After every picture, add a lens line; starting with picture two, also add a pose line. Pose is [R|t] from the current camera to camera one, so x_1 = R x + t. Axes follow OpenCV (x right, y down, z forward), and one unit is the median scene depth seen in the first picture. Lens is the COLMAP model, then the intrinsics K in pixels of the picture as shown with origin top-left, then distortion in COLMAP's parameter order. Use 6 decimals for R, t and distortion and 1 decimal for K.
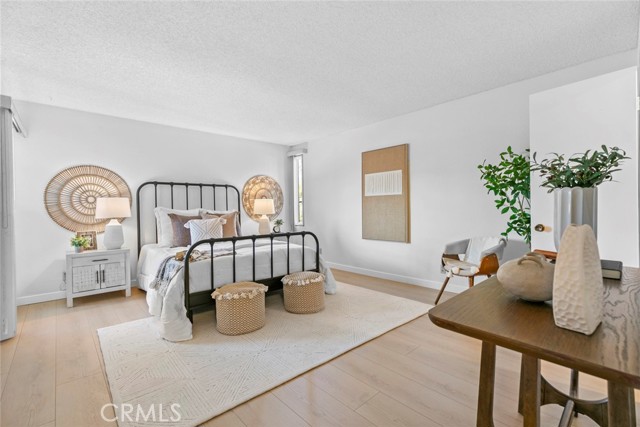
lens RADIAL K [[278.5, 0, 320.2], [0, 278.5, 210.7], [0, 0, 1]] dist [-0.005810, 0.000251]
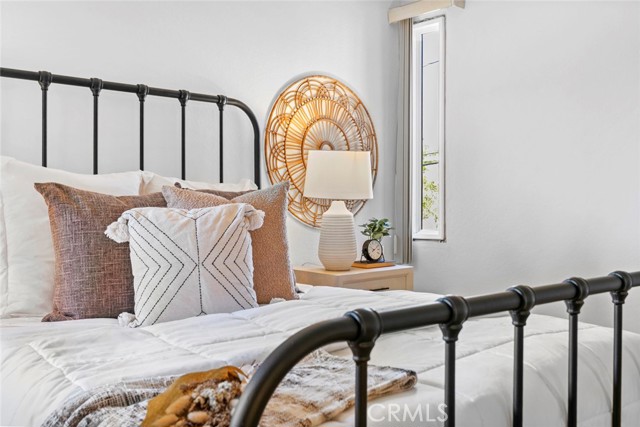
lens RADIAL K [[620.4, 0, 319.2], [0, 620.4, 210.1], [0, 0, 1]] dist [-0.002031, 0.000000]
pose [[0.999638, 0.023421, -0.013244, -0.283293], [-0.023327, 0.999702, 0.007249, 0.025435], [0.013410, -0.006938, 0.999886, 0.440769]]
